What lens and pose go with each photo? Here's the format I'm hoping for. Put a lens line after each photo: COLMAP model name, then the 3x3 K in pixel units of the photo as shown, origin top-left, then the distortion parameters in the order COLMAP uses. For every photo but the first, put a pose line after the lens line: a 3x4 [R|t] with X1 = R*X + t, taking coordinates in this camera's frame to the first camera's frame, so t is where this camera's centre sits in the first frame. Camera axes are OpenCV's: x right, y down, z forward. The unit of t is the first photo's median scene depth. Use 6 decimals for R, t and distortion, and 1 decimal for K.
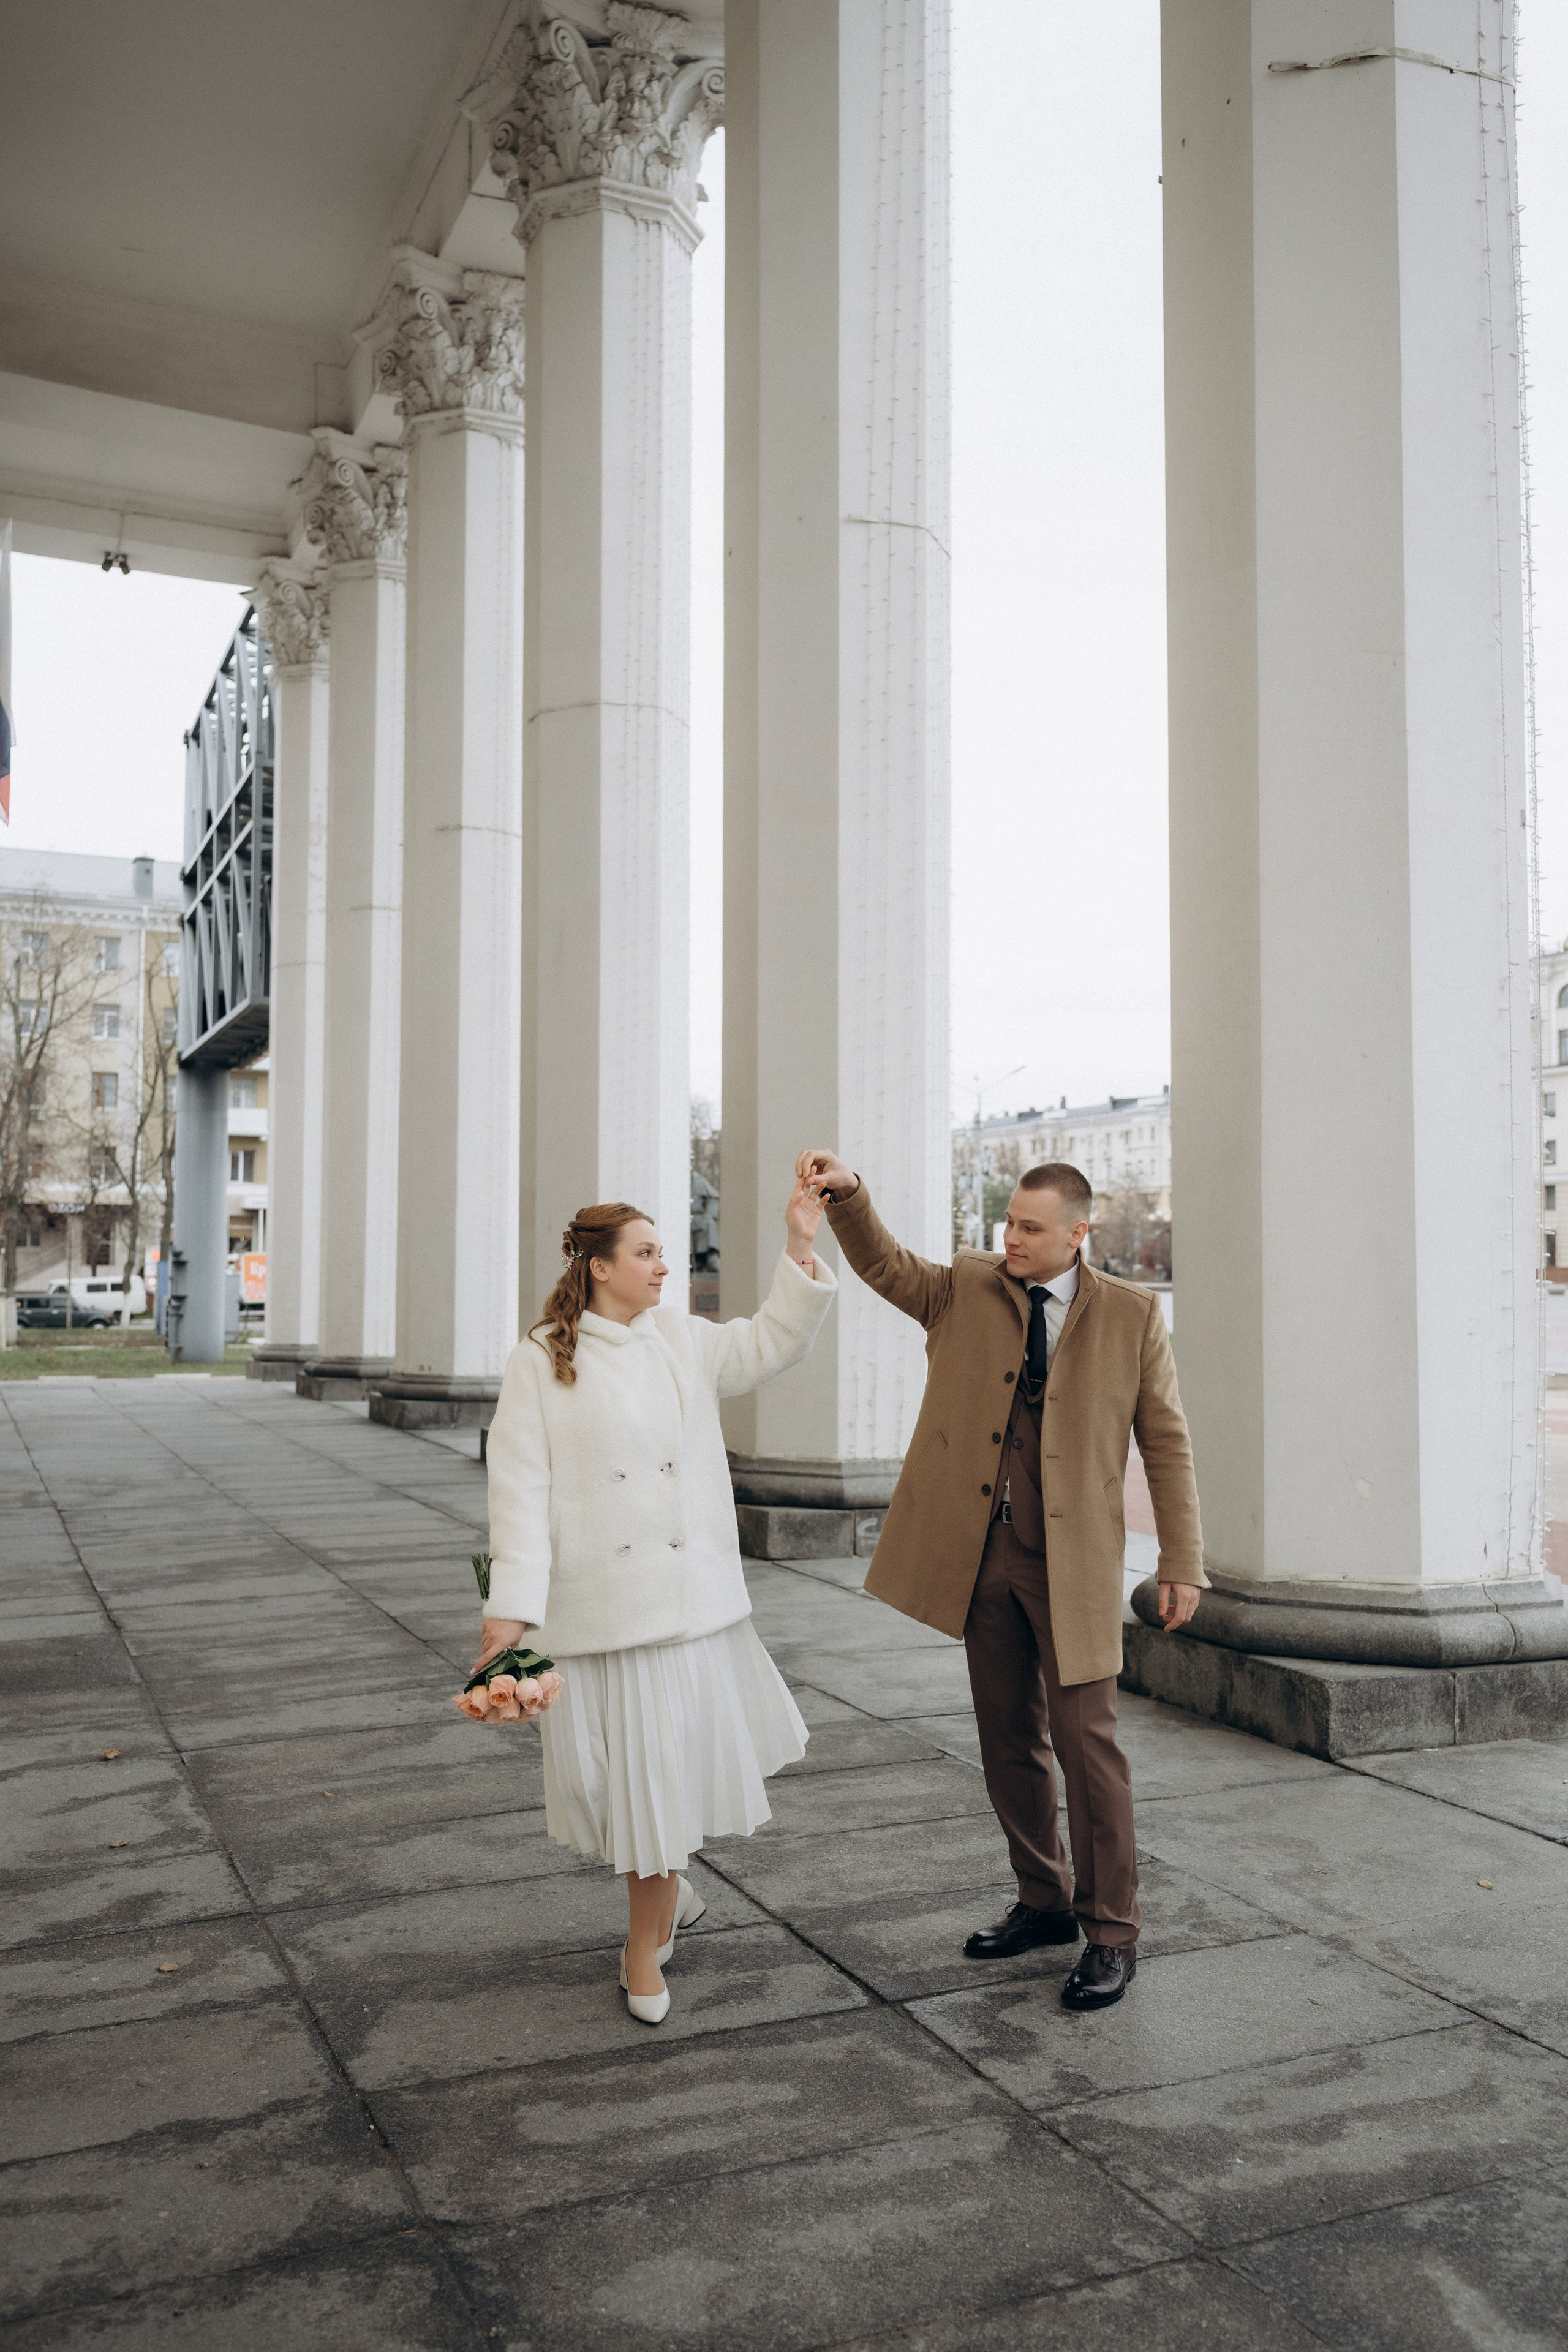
lens RADIAL K [[1900.7, 0, 792.8], [0, 1900.7, 1183.7], [0, 0, 1]] dist [-0.001931, -0.001734]
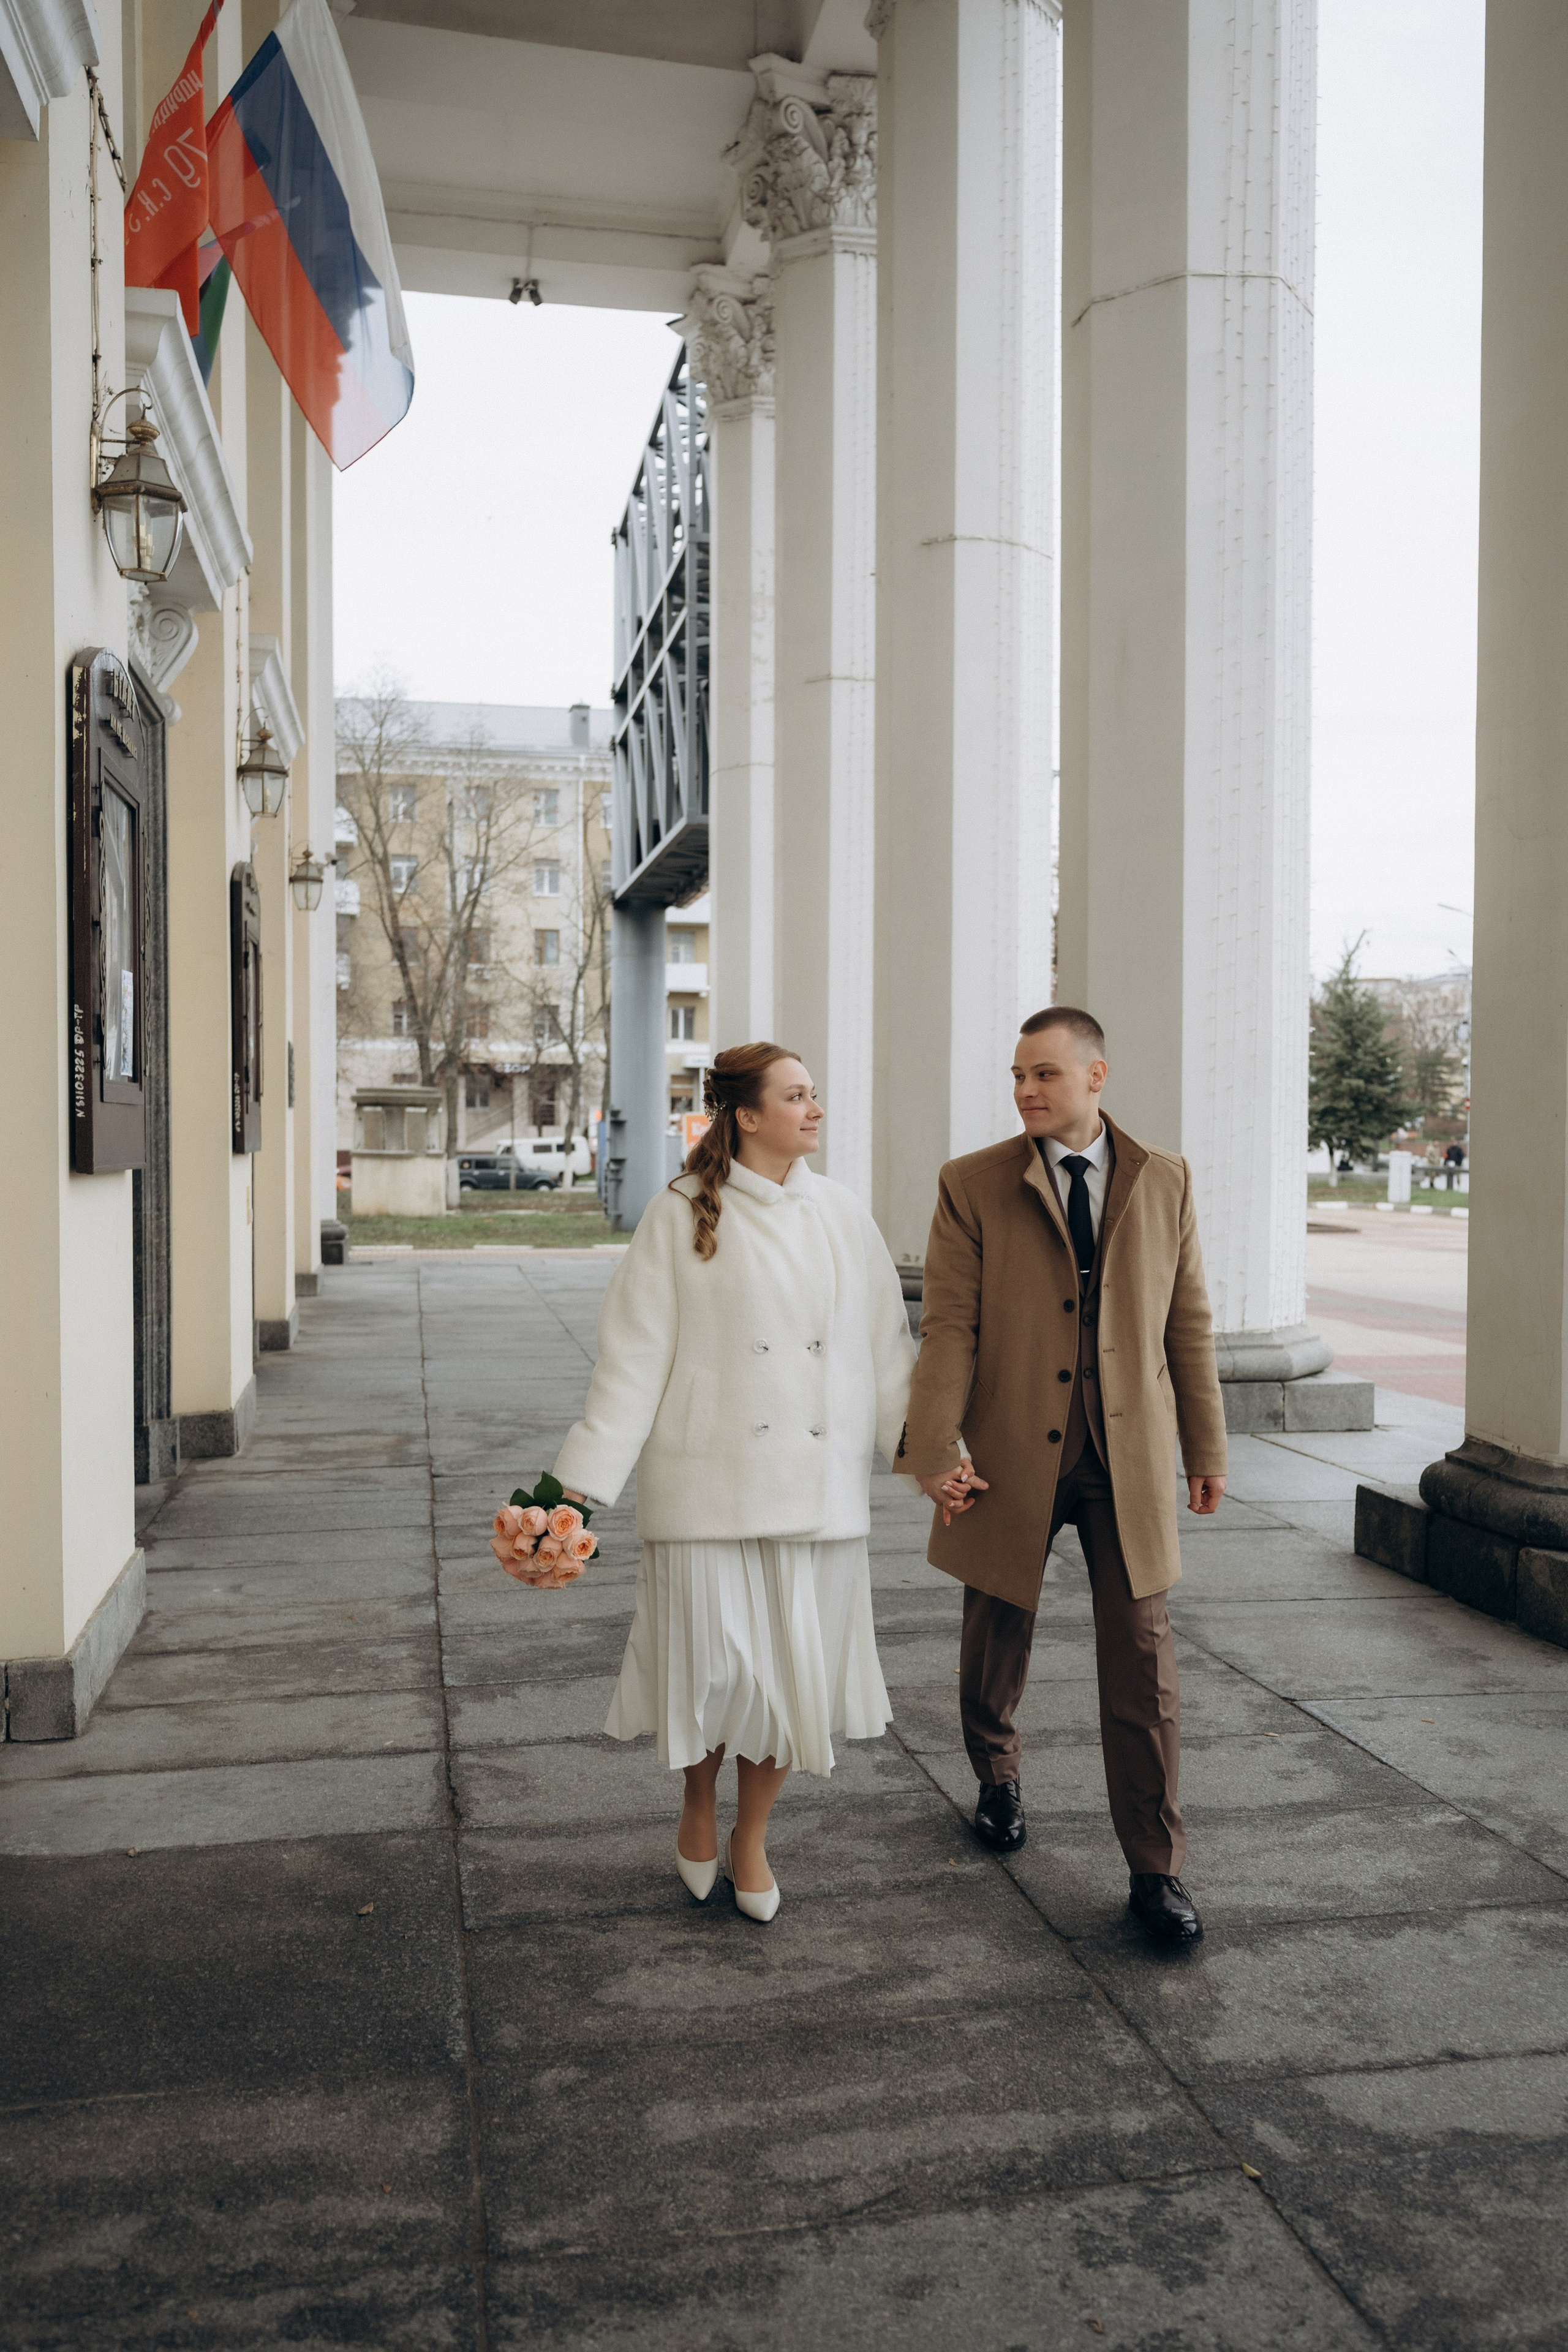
lens RADIAL K [[1934.4, 0, 775.3], [0, 1934.4, 1198.8], [0, 0, 1]] dist [0.002218, 0.000713]
pose [[0.972528, 0.007058, -0.232679, -0.063326], [0.011804, 0.996759, 0.079572, 0.009923], [0.232487, -0.080132, 0.969293, 0.222822]]
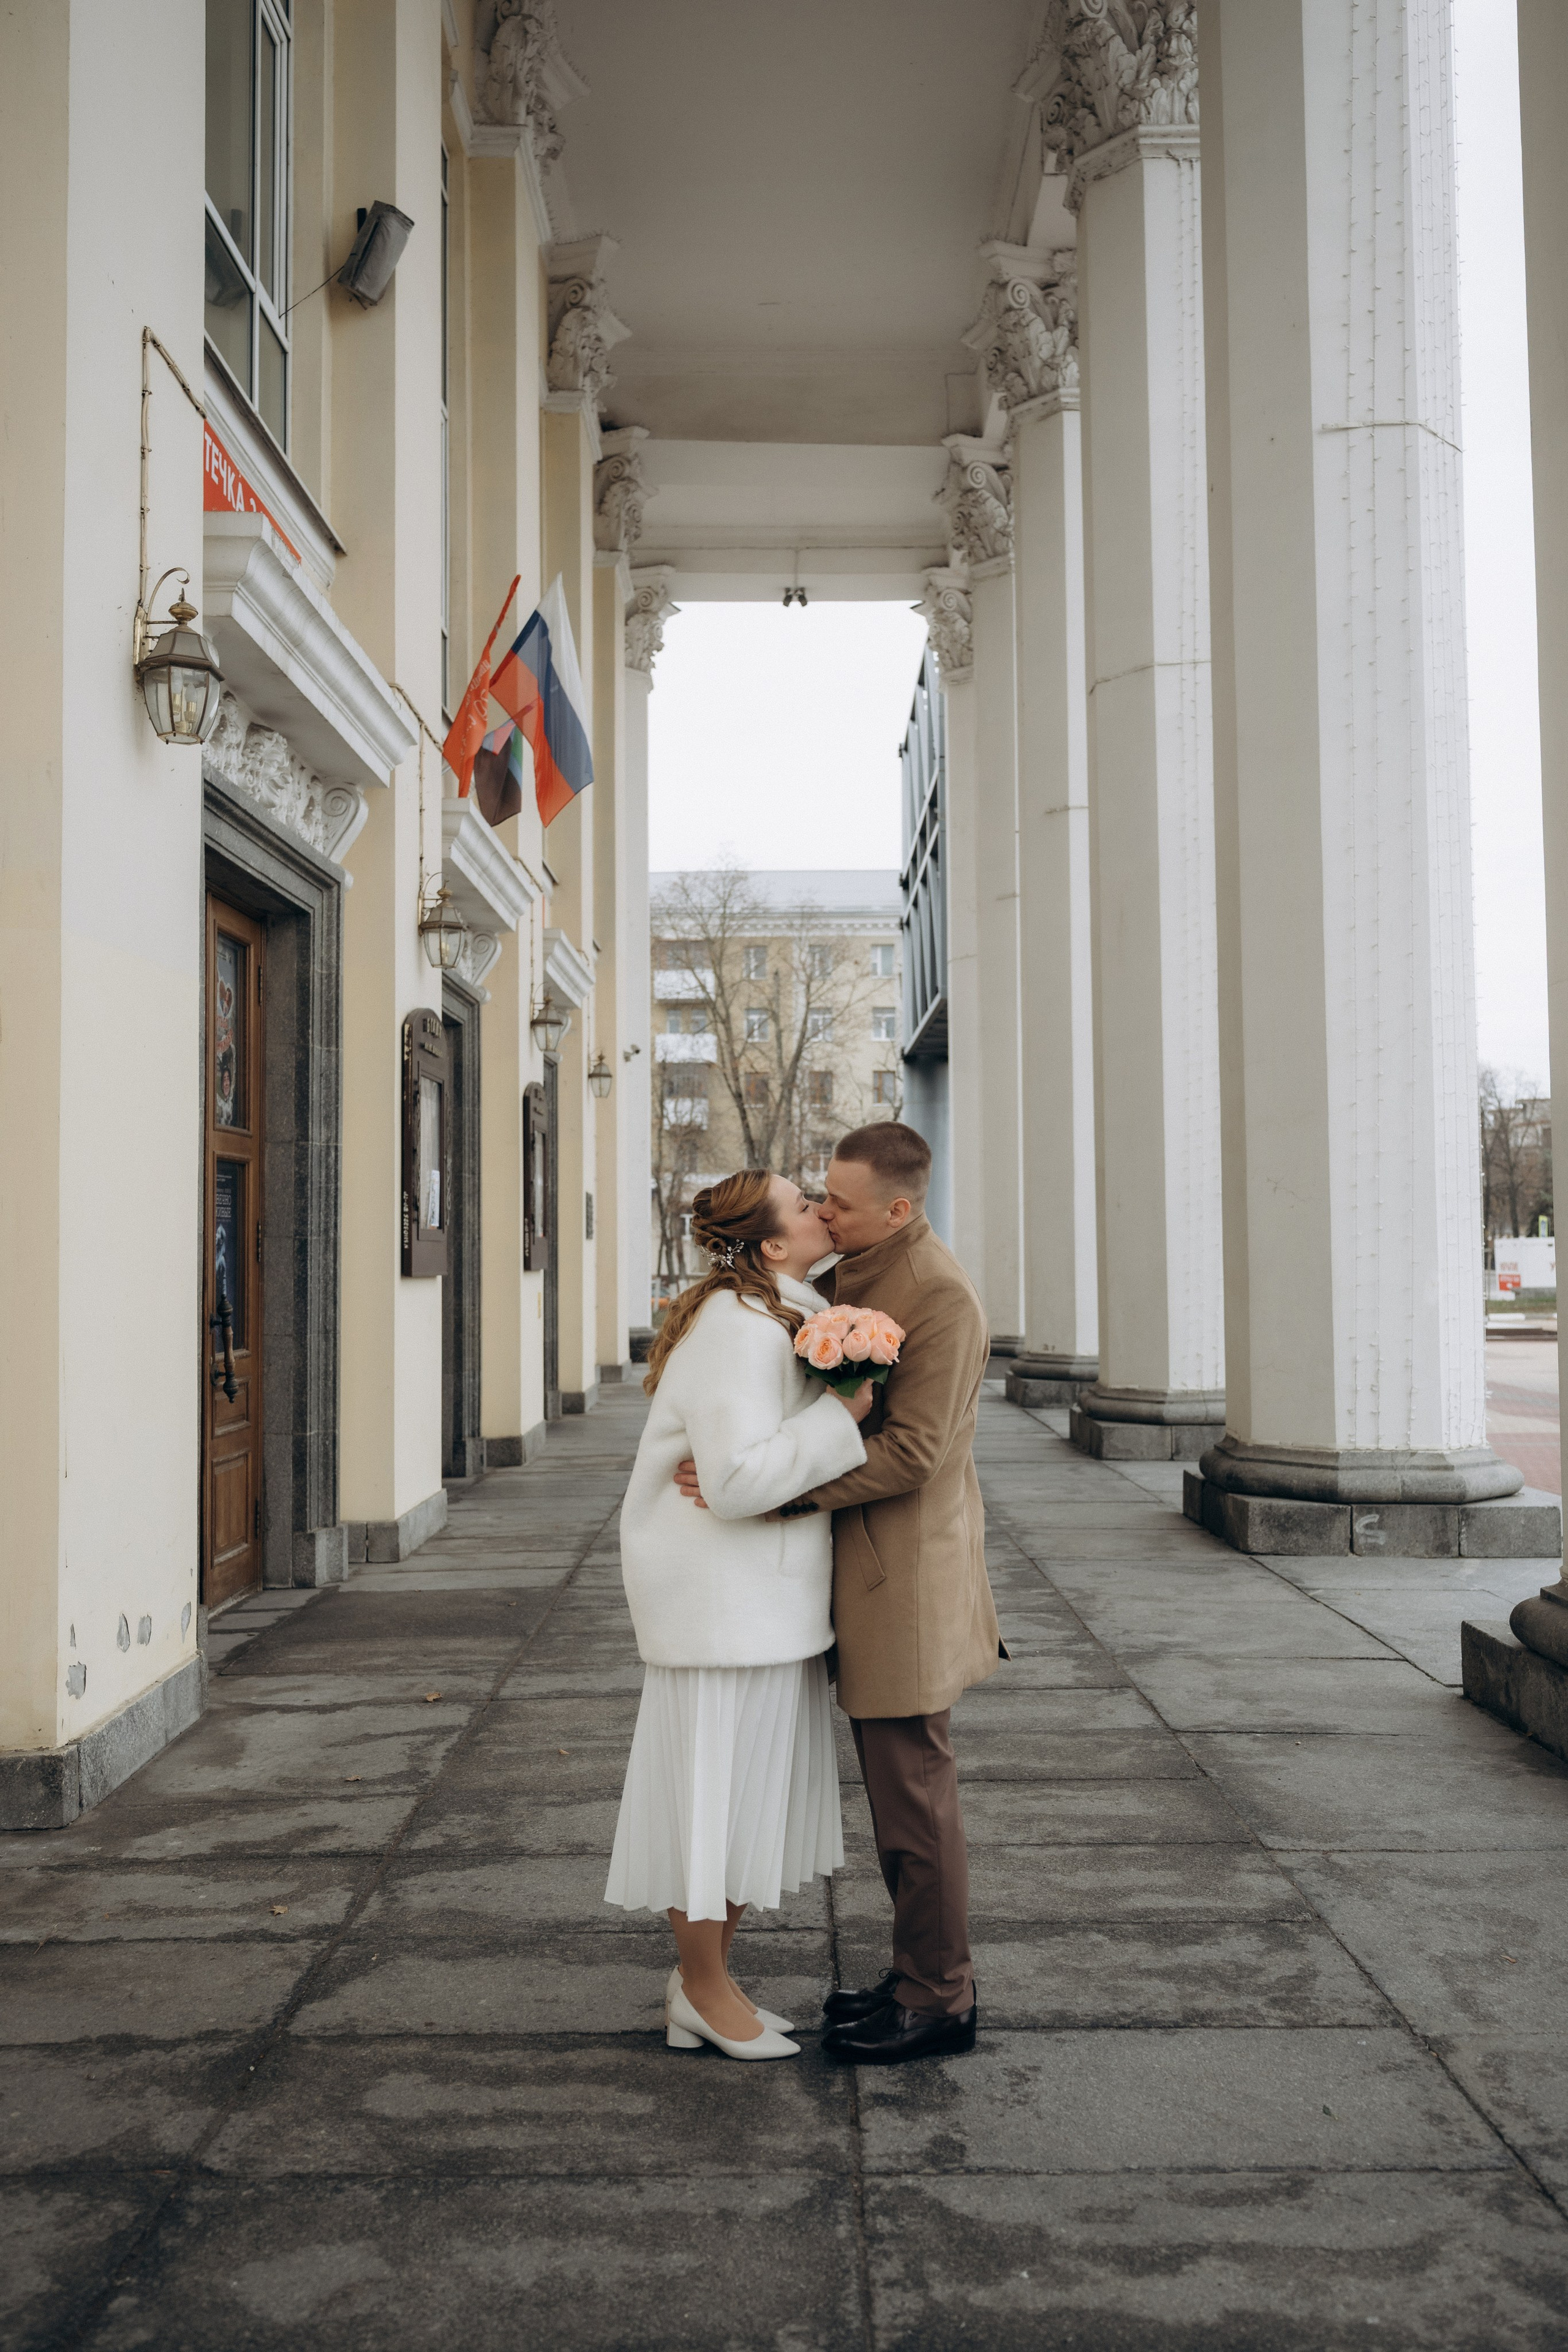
lens RADIAL K [[1876.9, 0, 784.0], [0, 1876.9, 1176.0], [0, 0, 1]] dist [-0.003432, -0.001702]
pose [[0.912448, -0.028648, -0.408189, 0.086146], [0.030684, 0.999528, -0.001561, 0.003142], [0.408041, -0.011101, 0.912896, 0.033250]]
